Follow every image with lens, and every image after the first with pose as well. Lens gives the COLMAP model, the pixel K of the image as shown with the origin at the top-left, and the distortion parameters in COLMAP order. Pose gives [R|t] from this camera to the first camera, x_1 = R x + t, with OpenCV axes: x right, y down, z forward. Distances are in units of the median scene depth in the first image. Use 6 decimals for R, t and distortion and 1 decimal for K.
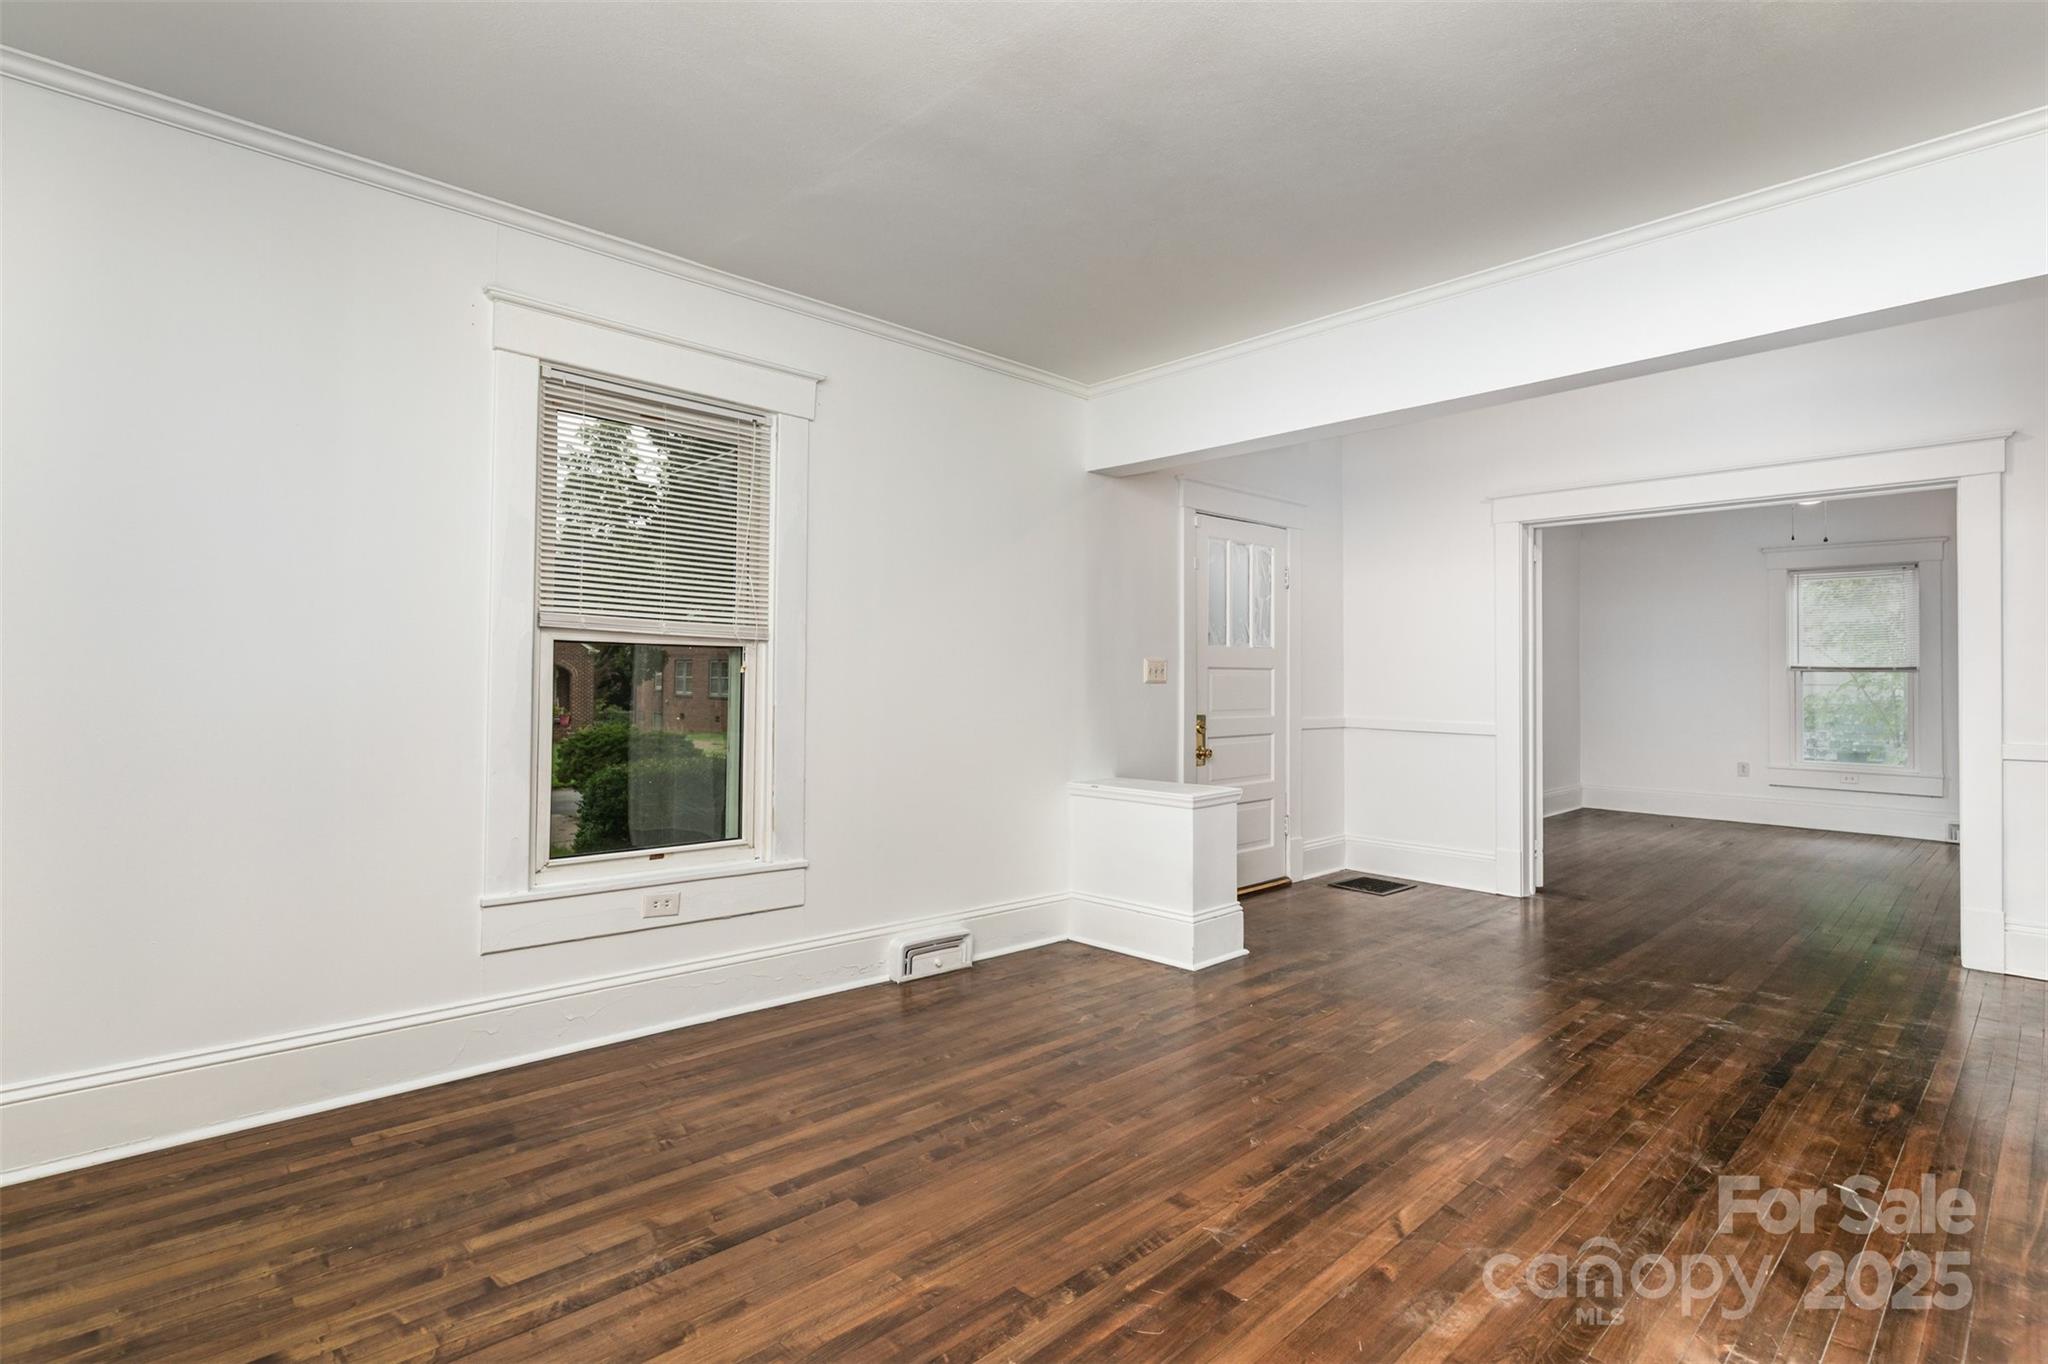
lens RADIAL K [[1014.1, 0, 1021.0], [0, 1014.1, 669.4], [0, 0, 1]] dist [-0.000761, -0.000703]
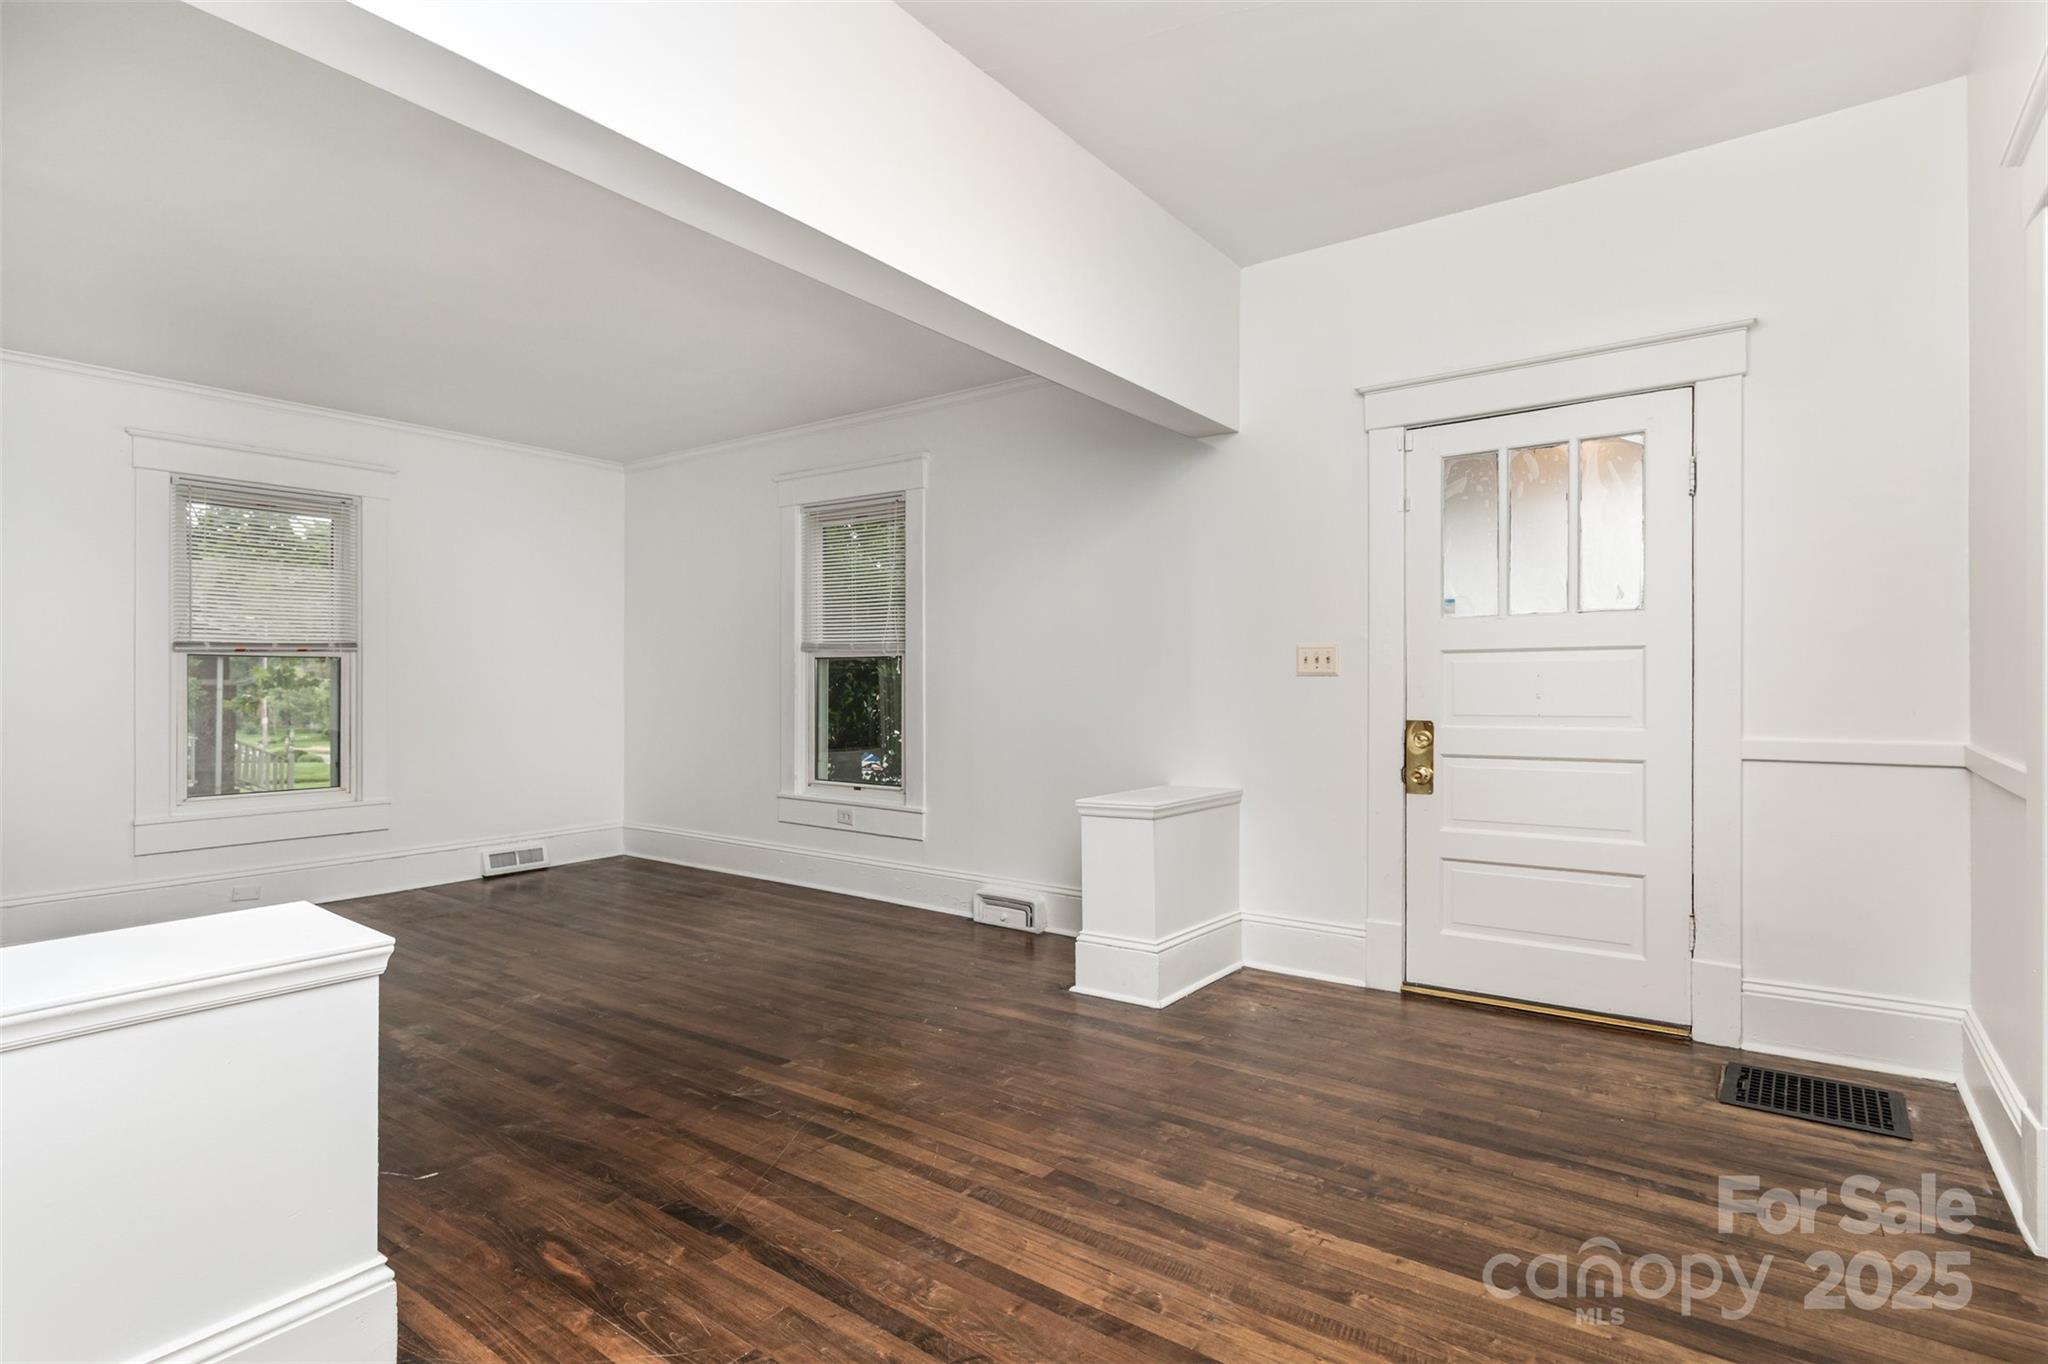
lens RADIAL K [[1032.2, 0, 1014.6], [0, 1032.2, 690.4], [0, 0, 1]] dist [-0.000511, -0.000070]
pose [[0.172382, -0.001883, -0.985028, 1.760225], [0.015786, 0.999875, 0.000851, 0.039270], [0.984904, -0.015696, 0.172390, 1.289726]]
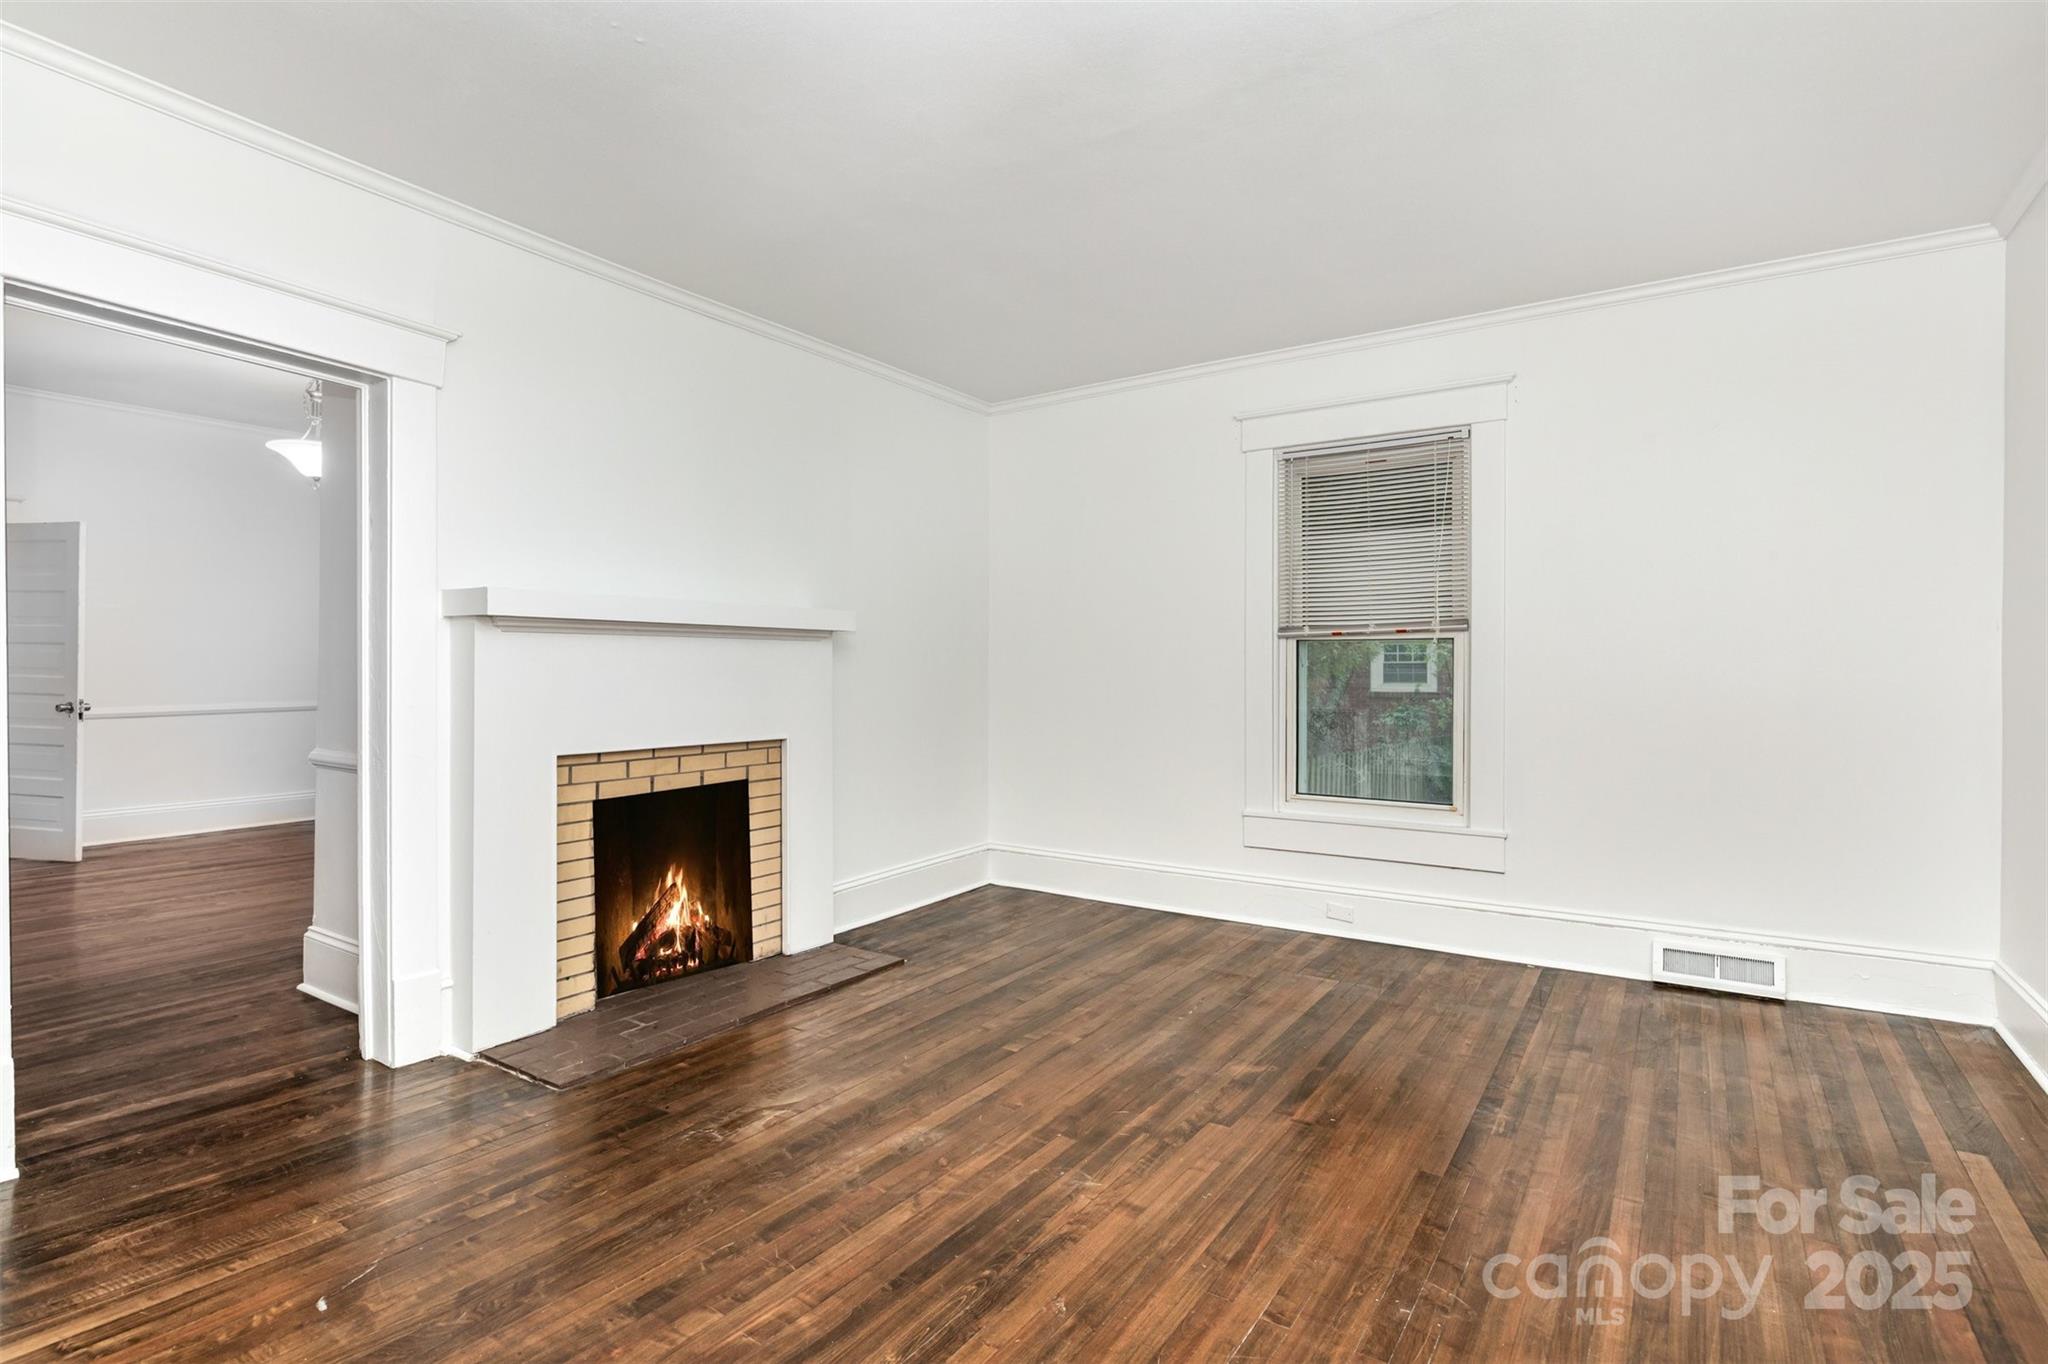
lens RADIAL K [[1014.1, 0, 1021.0], [0, 1014.1, 669.4], [0, 0, 1]] dist [-0.000761, -0.000703]
pose [[-0.976455, -0.009176, -0.215524, 0.423341], [-0.006314, 0.999883, -0.013966, 0.027938], [0.215627, -0.012276, -0.976399, 1.731174]]
